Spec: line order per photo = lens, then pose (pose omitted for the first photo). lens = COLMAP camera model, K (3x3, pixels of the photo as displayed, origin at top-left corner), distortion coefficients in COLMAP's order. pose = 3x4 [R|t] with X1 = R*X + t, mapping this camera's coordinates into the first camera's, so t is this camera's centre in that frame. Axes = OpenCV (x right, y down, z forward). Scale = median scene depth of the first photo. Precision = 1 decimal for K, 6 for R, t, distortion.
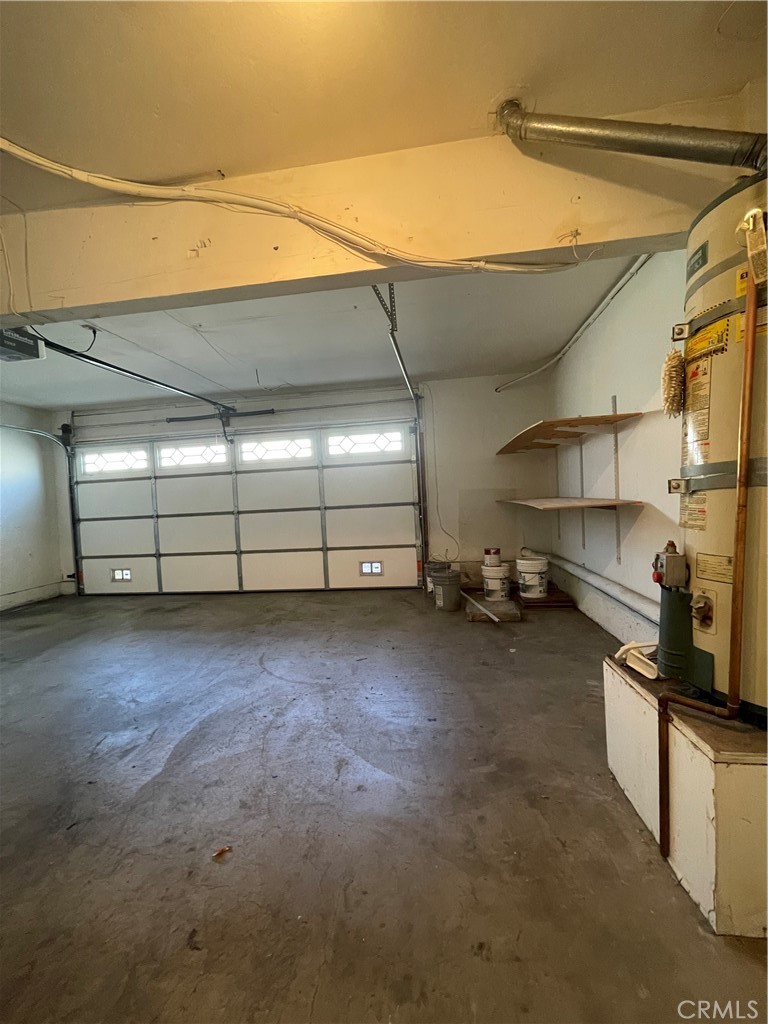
lens RADIAL K [[417.6, 0, 386.8], [0, 417.6, 509.3], [0, 0, 1]] dist [-0.014179, 0.008812]
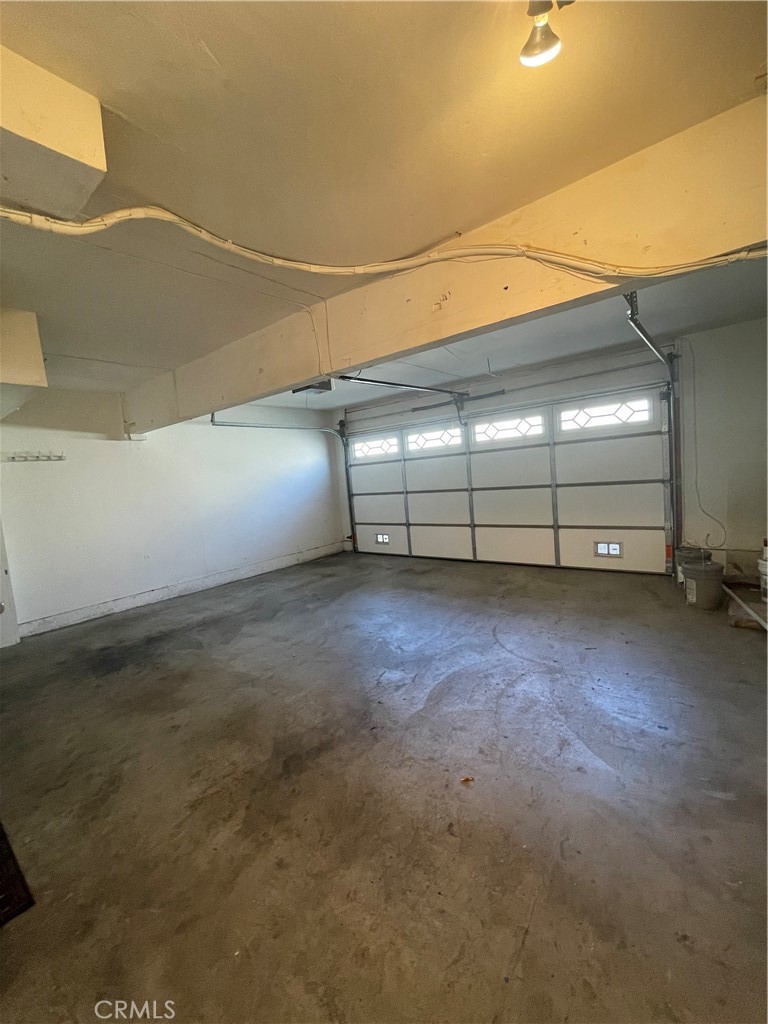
lens RADIAL K [[416.5, 0, 386.8], [0, 416.5, 509.8], [0, 0, 1]] dist [-0.001666, 0.000250]
pose [[0.857743, 0.023371, -0.513547, 0.023233], [0.029102, 0.995157, 0.093895, -0.075848], [0.513254, -0.095483, 0.852909, -0.085266]]
